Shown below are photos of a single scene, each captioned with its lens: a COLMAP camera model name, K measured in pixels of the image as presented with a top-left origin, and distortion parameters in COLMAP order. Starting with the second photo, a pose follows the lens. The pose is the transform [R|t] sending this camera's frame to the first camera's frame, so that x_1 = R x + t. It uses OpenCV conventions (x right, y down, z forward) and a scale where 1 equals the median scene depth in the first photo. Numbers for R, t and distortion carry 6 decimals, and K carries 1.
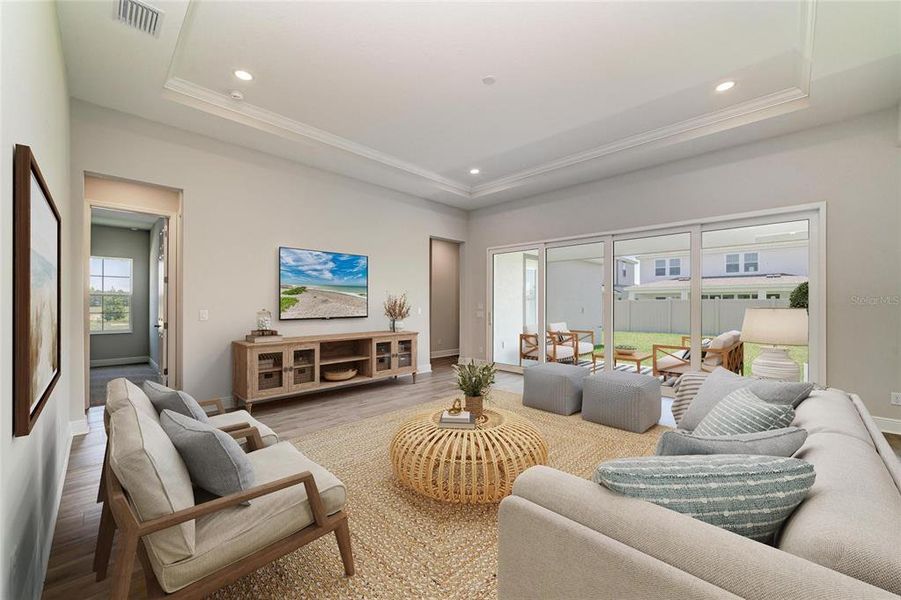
lens RADIAL K [[353.4, 0, 447.8], [0, 353.4, 304.8], [0, 0, 1]] dist [-0.015613, 0.004346]
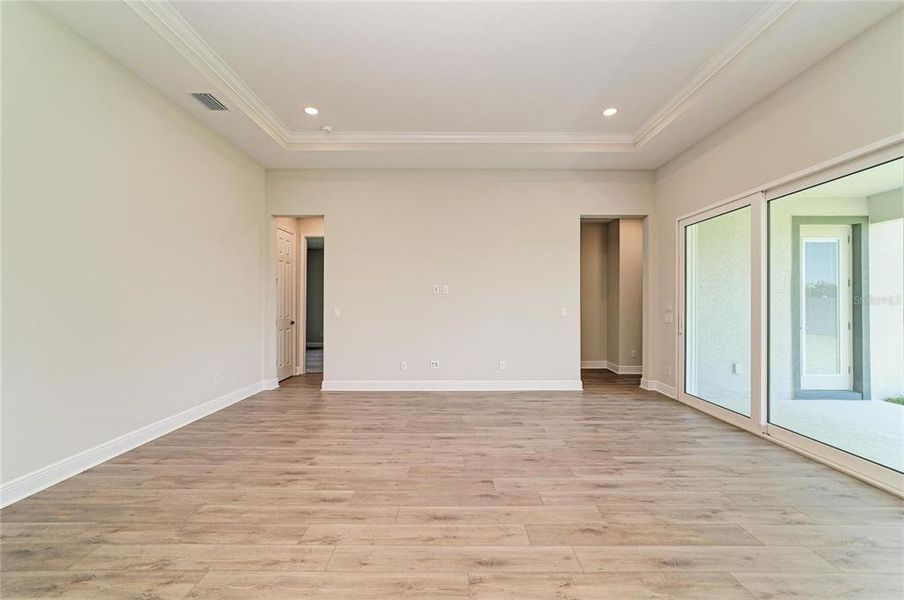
lens RADIAL K [[354.6, 0, 452.0], [0, 354.6, 302.1], [0, 0, 1]] dist [-0.015613, 0.004346]
pose [[0.705121, -0.006236, -0.709059, 0.285227], [-0.000174, 0.999960, -0.008967, 0.002311], [0.709087, 0.006446, 0.705092, 0.239321]]
